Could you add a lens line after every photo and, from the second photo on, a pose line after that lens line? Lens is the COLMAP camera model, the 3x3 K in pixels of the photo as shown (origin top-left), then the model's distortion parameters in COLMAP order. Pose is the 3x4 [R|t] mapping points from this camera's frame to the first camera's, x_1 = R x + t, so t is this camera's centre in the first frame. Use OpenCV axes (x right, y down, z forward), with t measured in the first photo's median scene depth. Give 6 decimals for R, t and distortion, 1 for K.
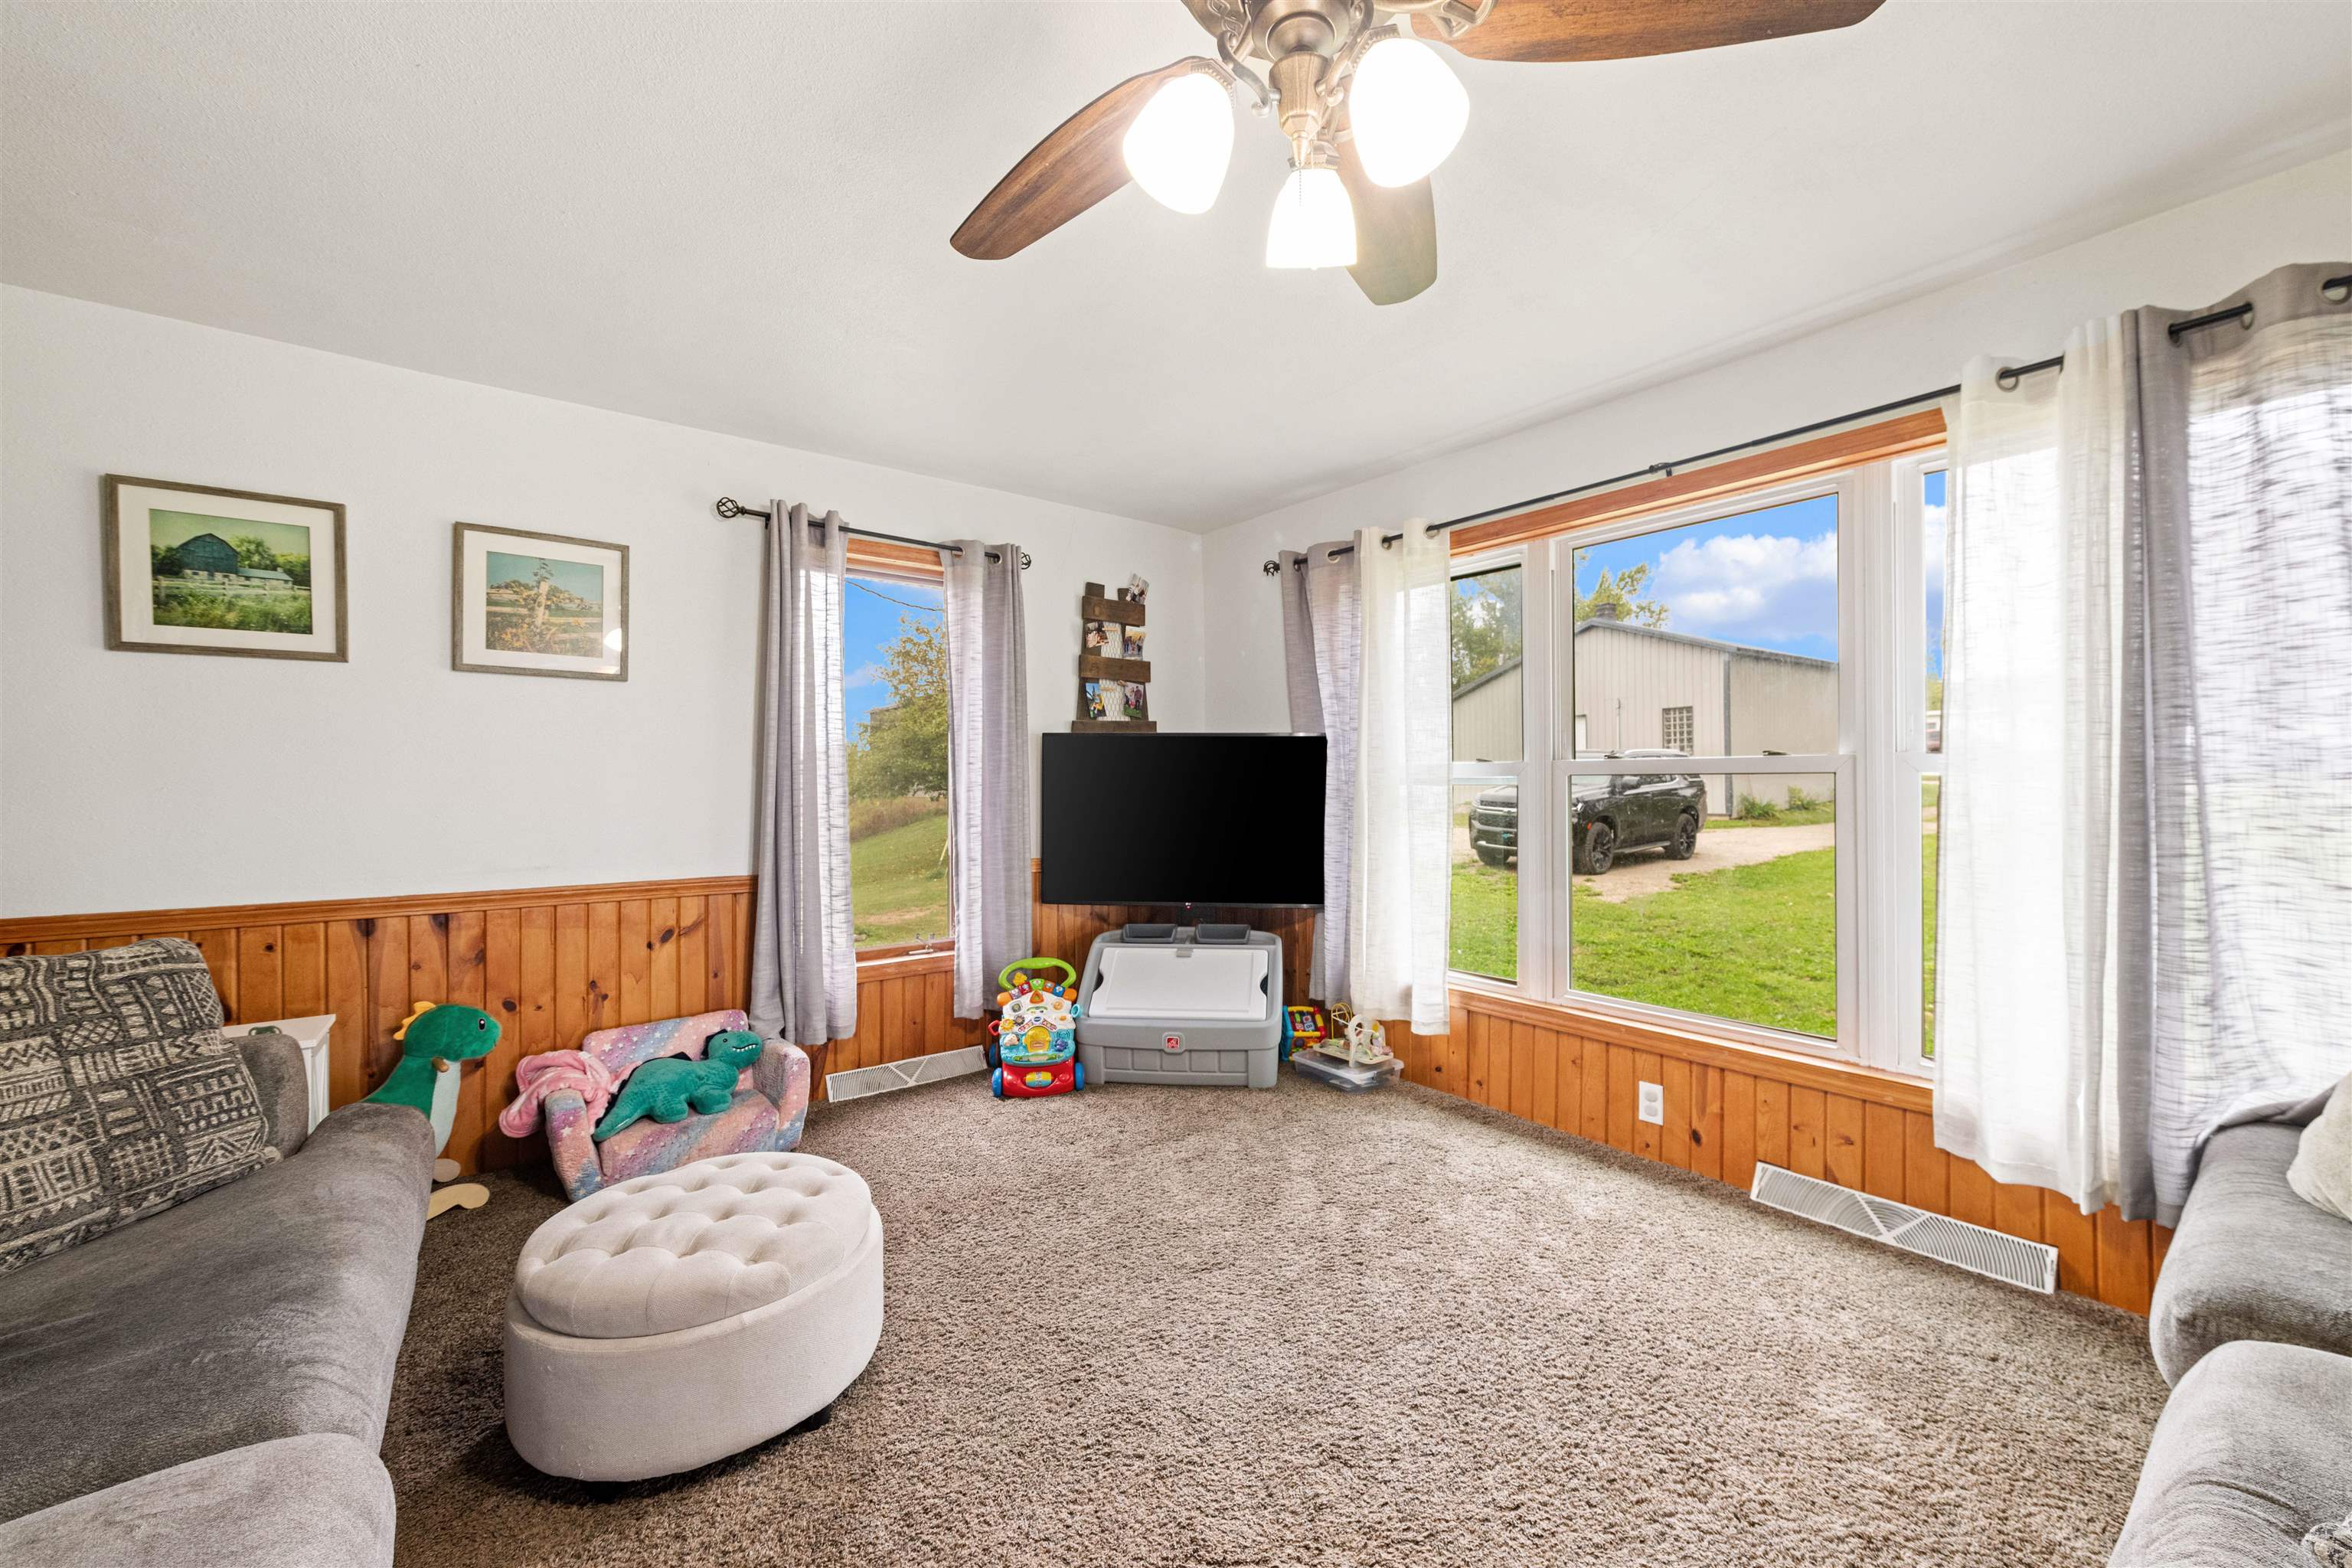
lens RADIAL K [[929.4, 0, 1179.7], [0, 929.4, 778.3], [0, 0, 1]] dist [-0.002089, -0.000722]
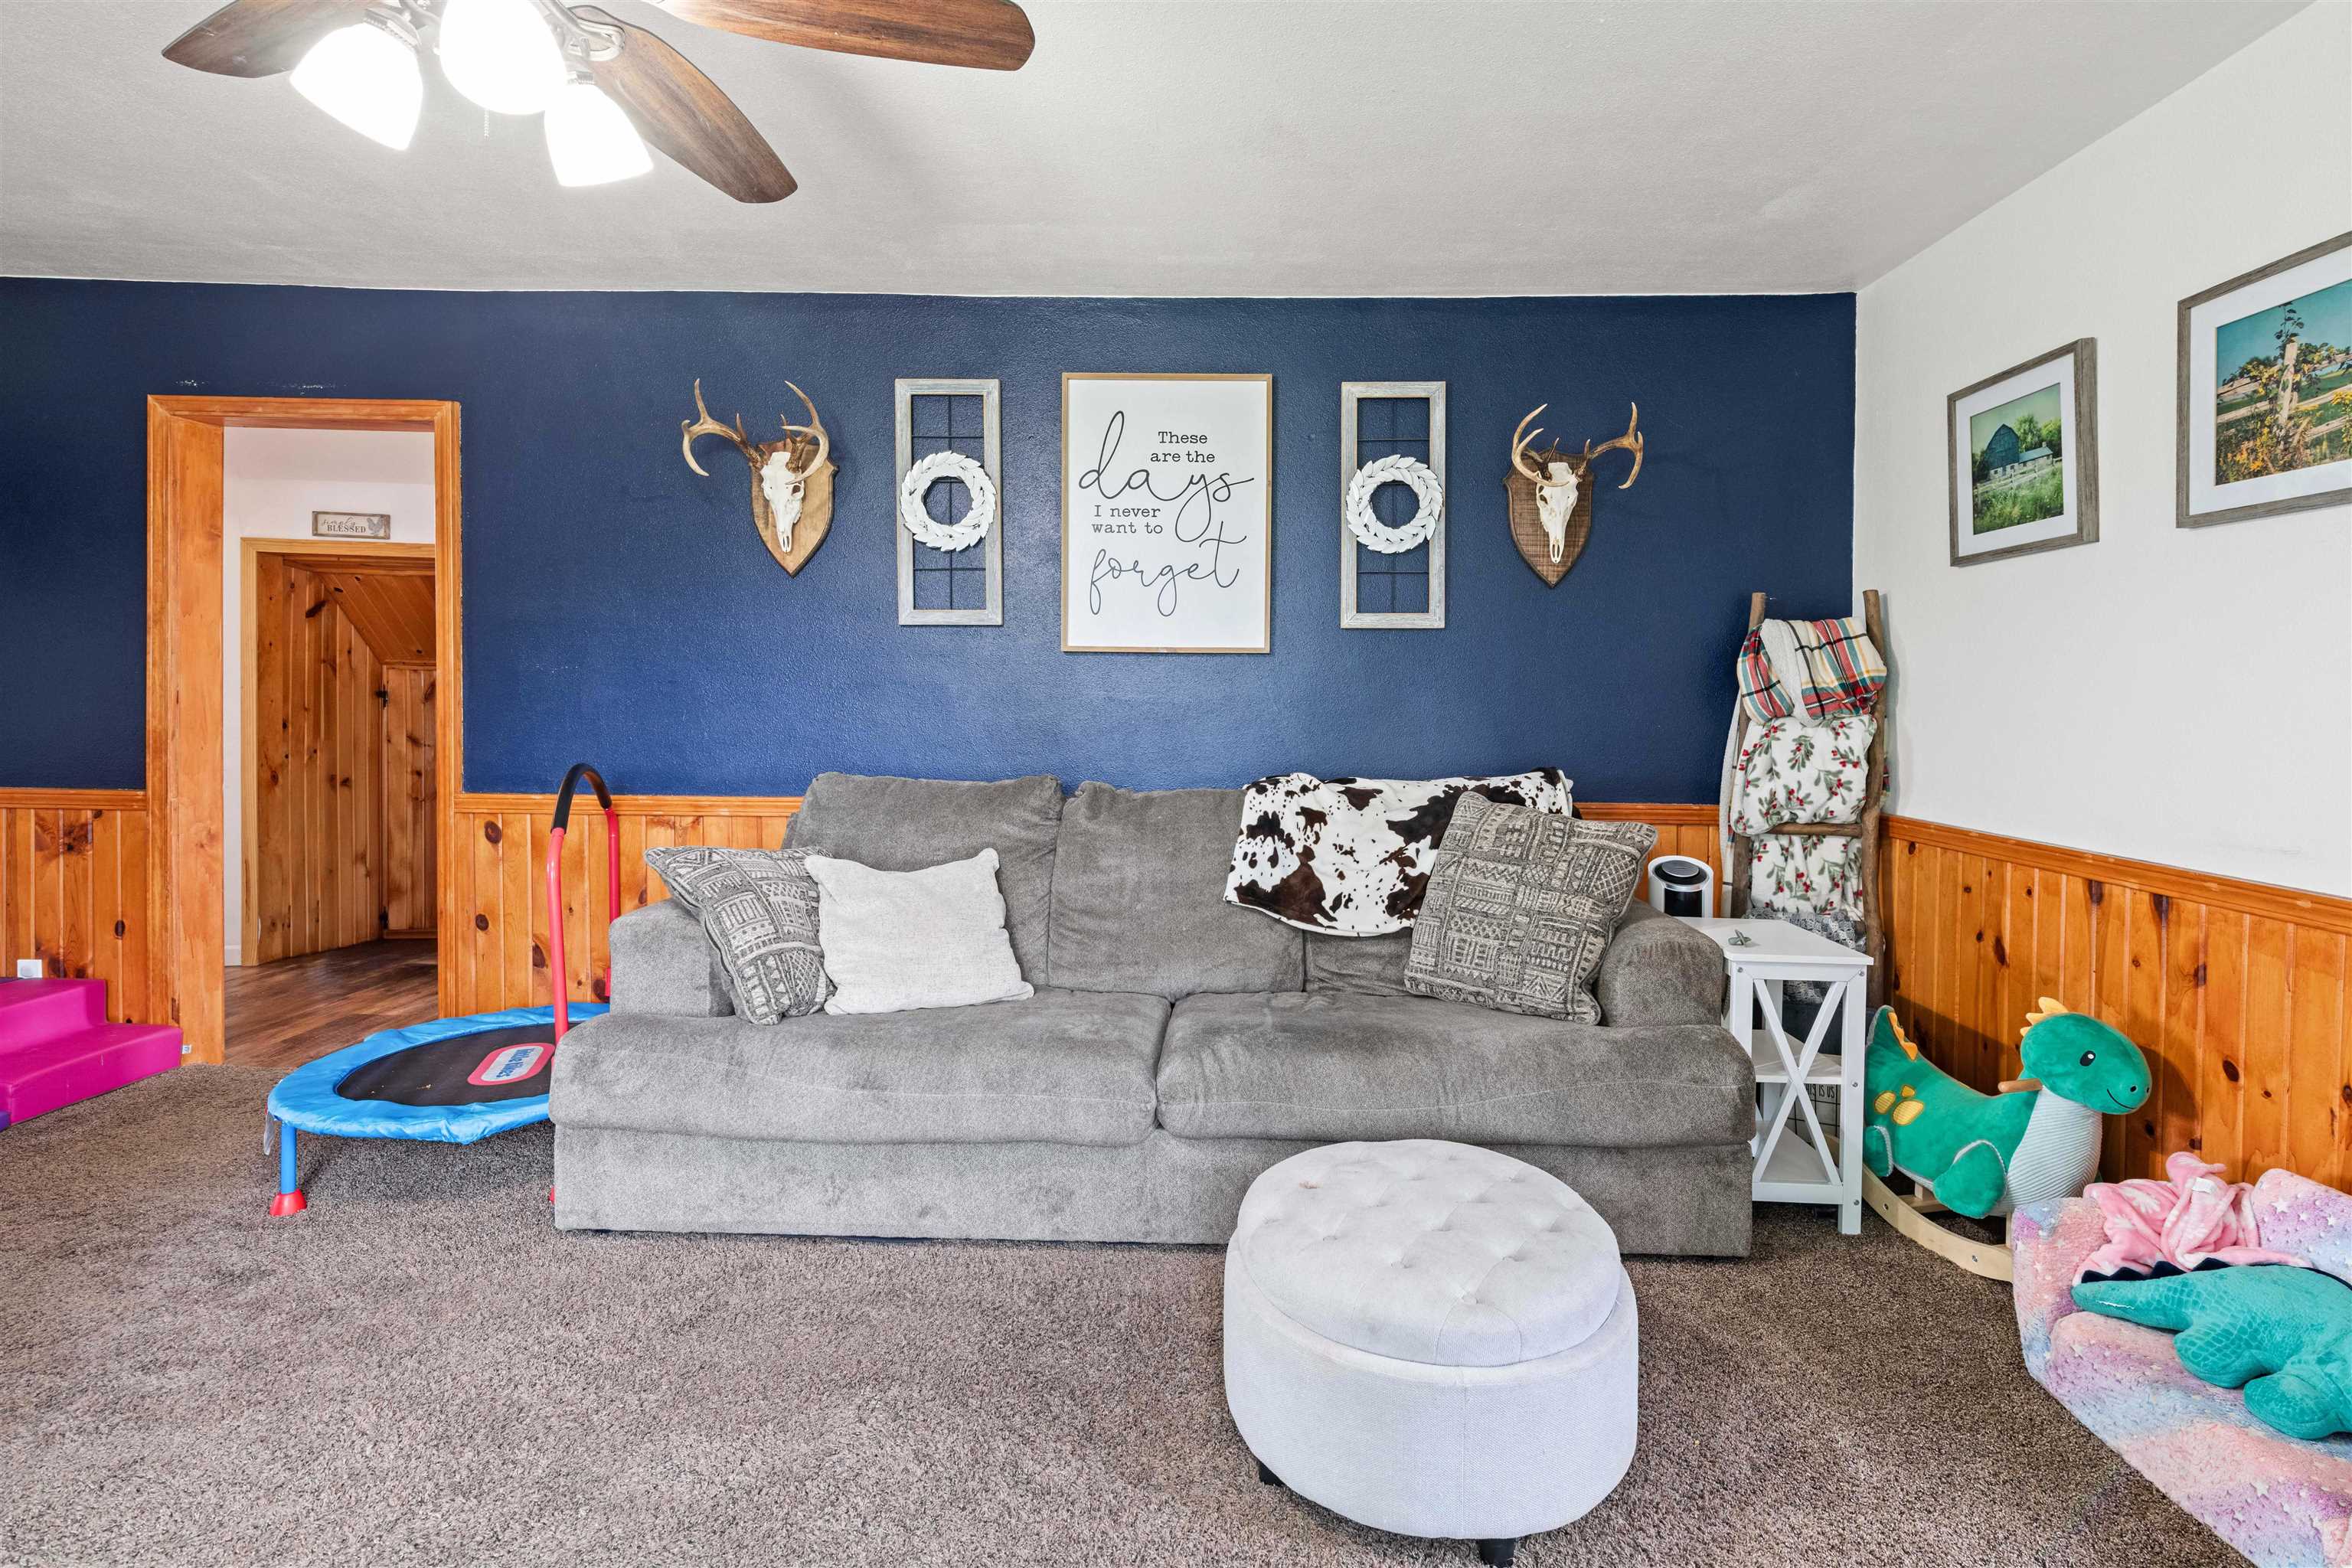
lens RADIAL K [[1104.9, 0, 1232.3], [0, 1104.9, 708.2], [0, 0, 1]] dist [0.000737, 0.000236]
pose [[-0.599994, 0.007080, -0.799973, 0.269925], [-0.004432, 0.999916, 0.012173, 0.004455], [0.799992, 0.010849, -0.599913, 1.014082]]
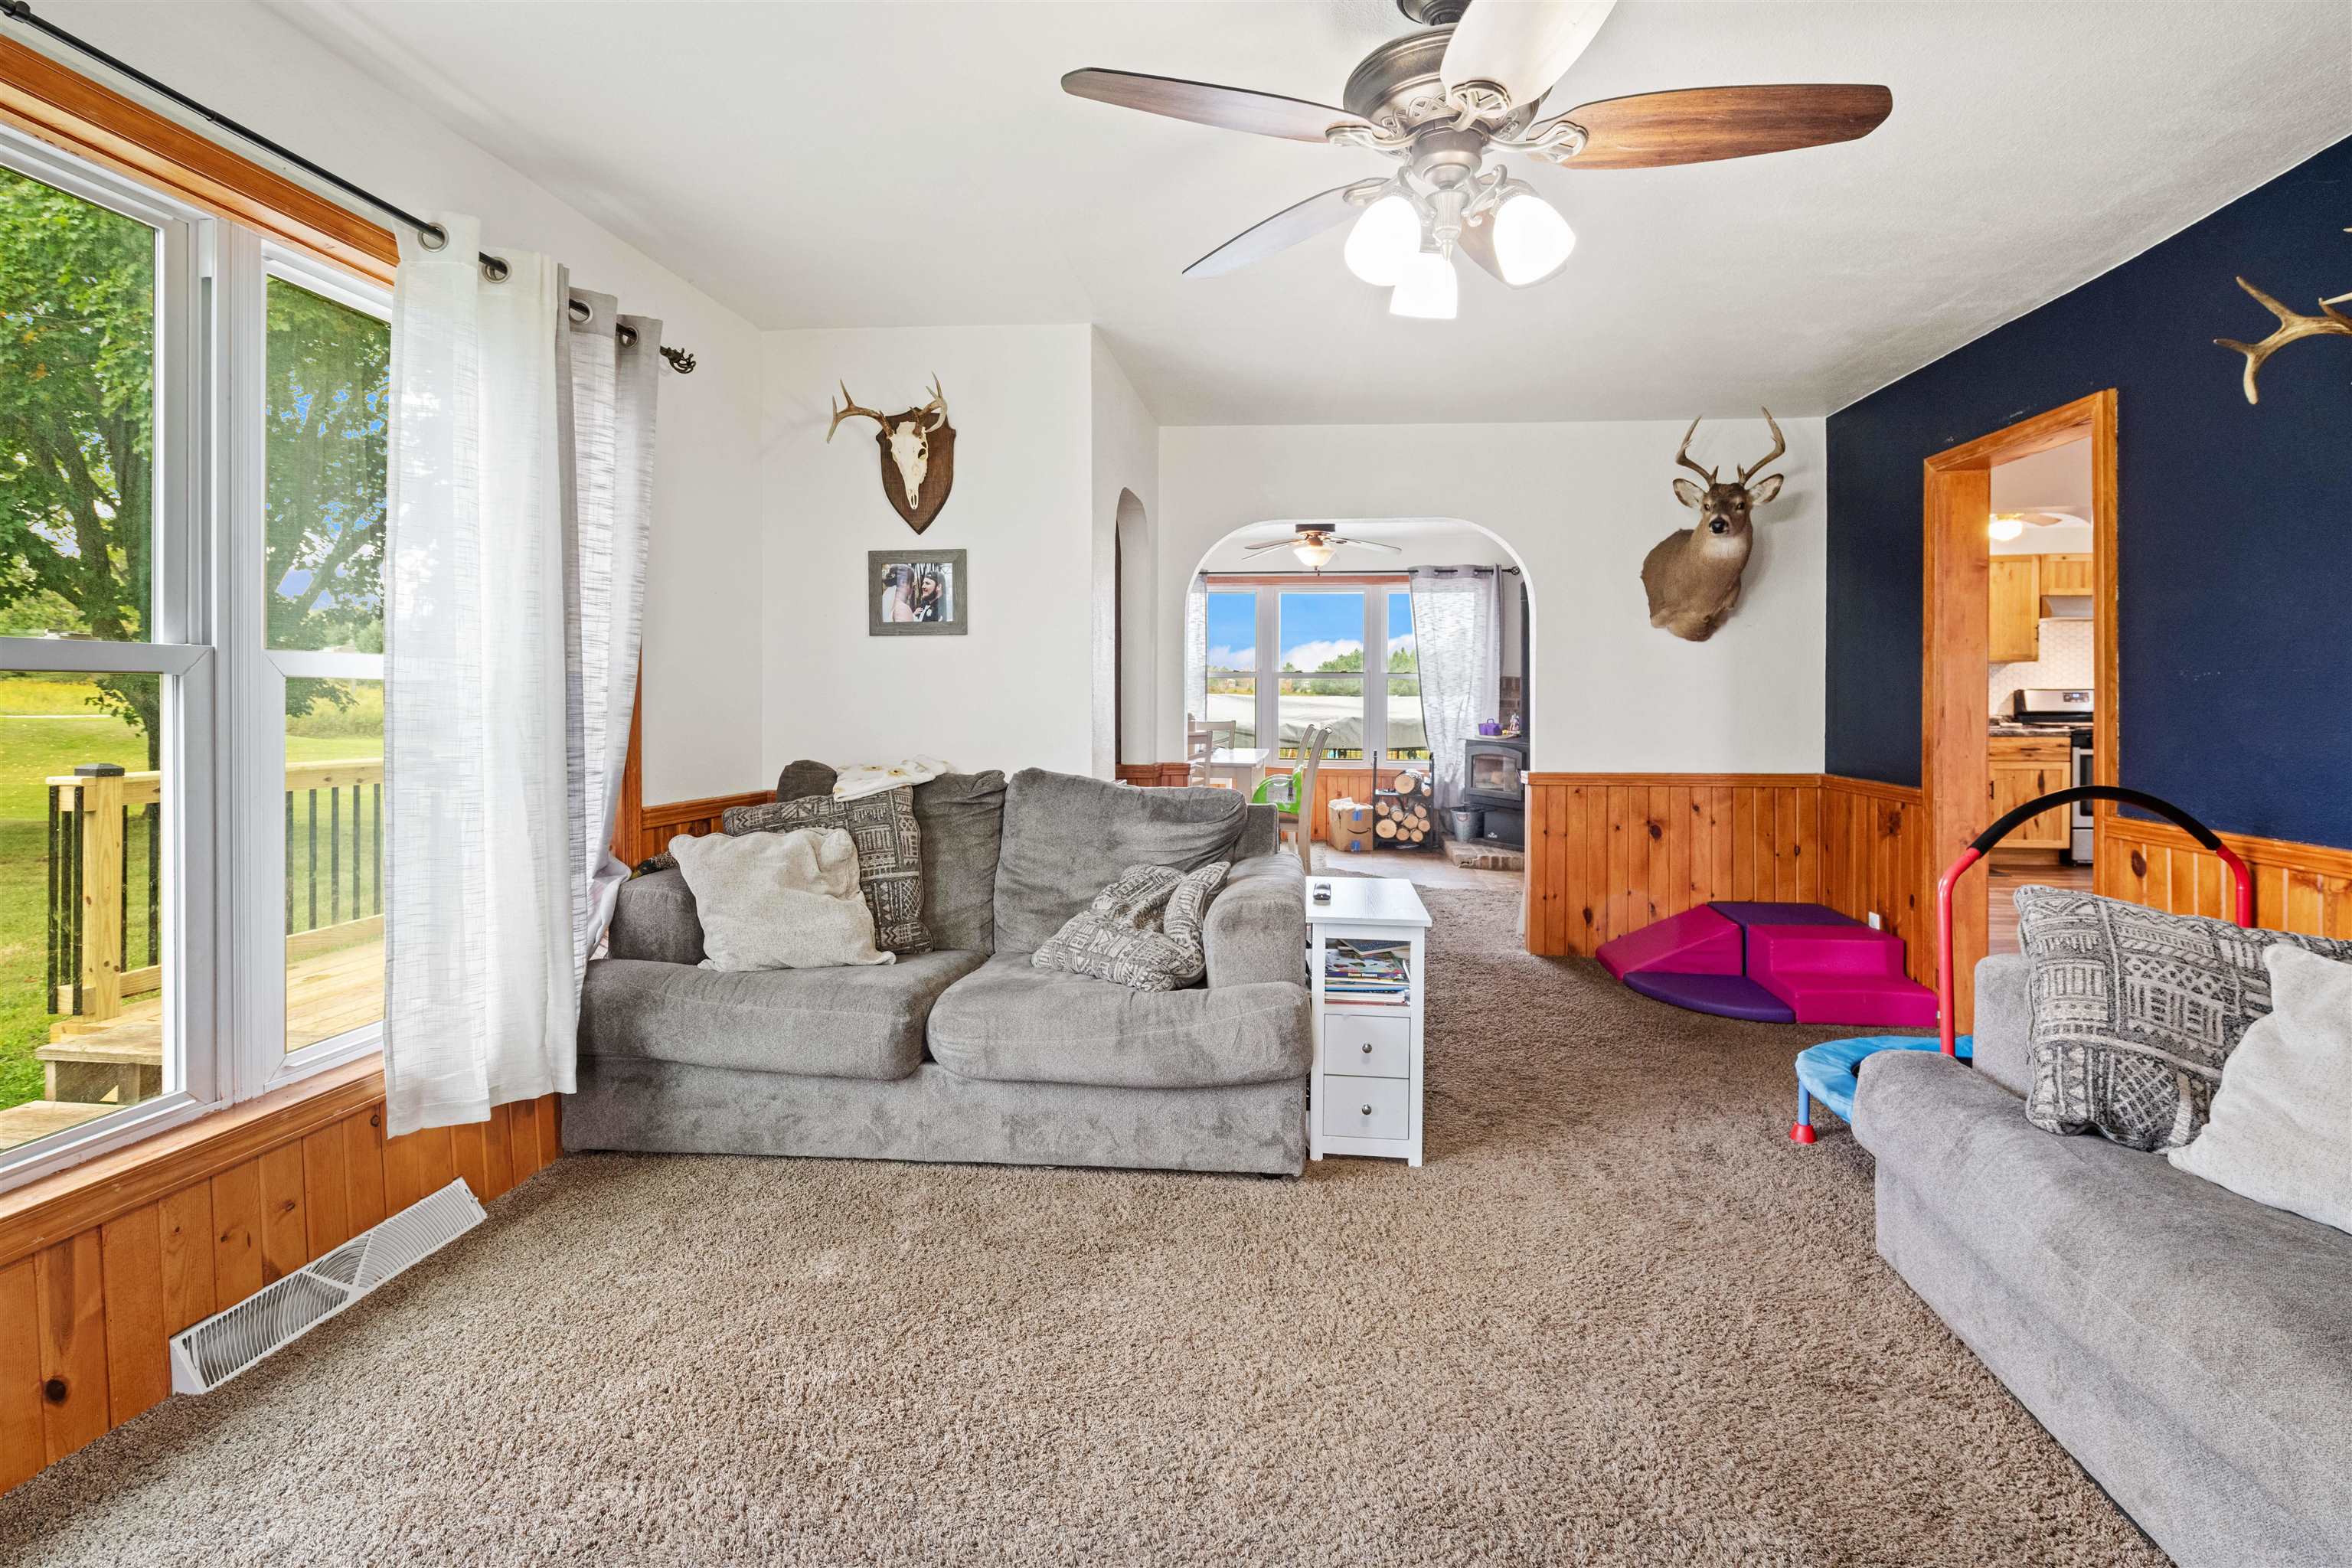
lens RADIAL K [[1104.9, 0, 1193.3], [0, 1104.9, 712.9], [0, 0, 1]] dist [0.000737, 0.000236]
pose [[-0.723242, -0.006474, 0.690564, -0.313172], [-0.005028, 0.999979, 0.004109, 0.013580], [-0.690576, -0.000501, -0.723259, 1.045133]]
